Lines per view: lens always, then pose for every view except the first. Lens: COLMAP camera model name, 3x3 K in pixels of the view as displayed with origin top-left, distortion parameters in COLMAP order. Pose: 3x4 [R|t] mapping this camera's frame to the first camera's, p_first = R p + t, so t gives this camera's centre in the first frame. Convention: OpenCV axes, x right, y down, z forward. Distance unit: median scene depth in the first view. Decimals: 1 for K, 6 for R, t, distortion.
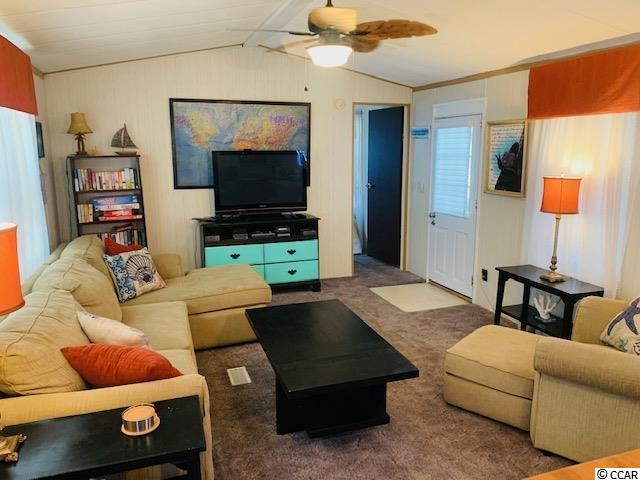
lens RADIAL K [[487.0, 0, 320.0], [0, 487.0, 240.0], [0, 0, 1]] dist [0.107919, -0.231435]
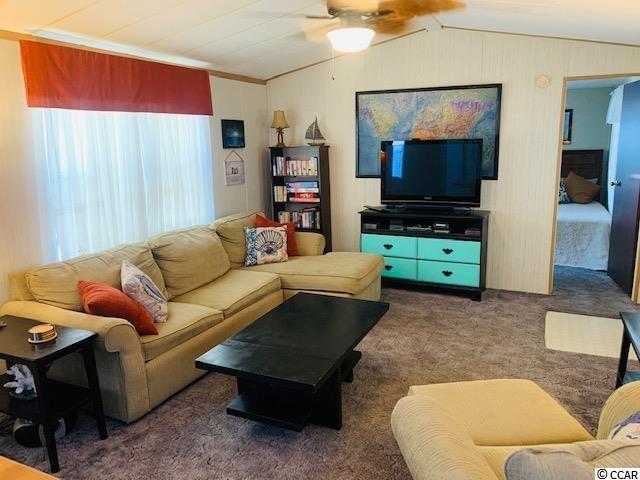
lens RADIAL K [[487.0, 0, 320.0], [0, 487.0, 240.0], [0, 0, 1]] dist [0.107919, -0.231435]
pose [[0.725693, 0.128835, -0.675849, 0.405733], [-0.114873, 0.991211, 0.065607, -0.030218], [0.678362, 0.030026, 0.734114, 0.175602]]
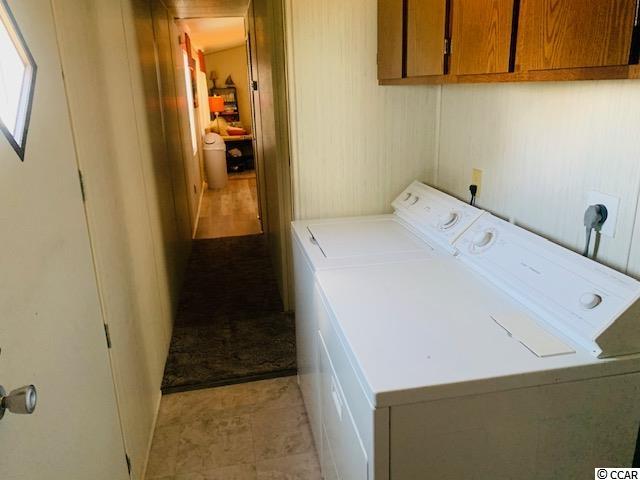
lens RADIAL K [[487.0, 0, 320.0], [0, 487.0, 240.0], [0, 0, 1]] dist [0.107919, -0.231435]
pose [[0.987546, 0.014254, -0.156686, 0.454708], [0.005478, 0.992169, 0.124786, 0.284847], [0.157238, -0.124090, 0.979734, -1.467632]]
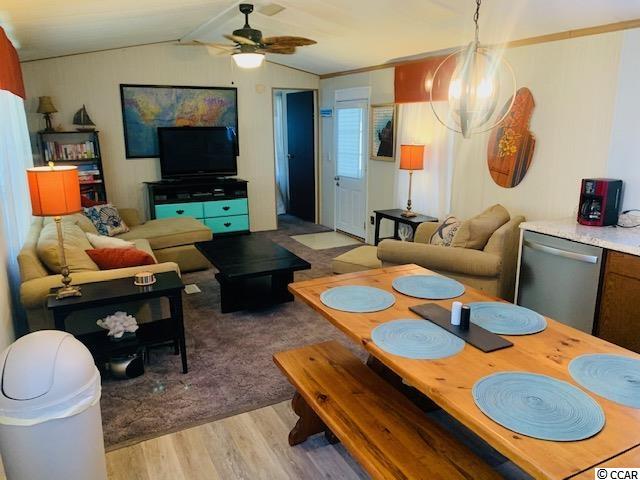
lens RADIAL K [[487.0, 0, 320.0], [0, 487.0, 240.0], [0, 0, 1]] dist [0.107919, -0.231435]
pose [[0.990500, -0.034080, 0.133221, 0.011088], [0.028061, 0.998510, 0.046799, 0.057193], [-0.134618, -0.042616, 0.989981, -0.301006]]
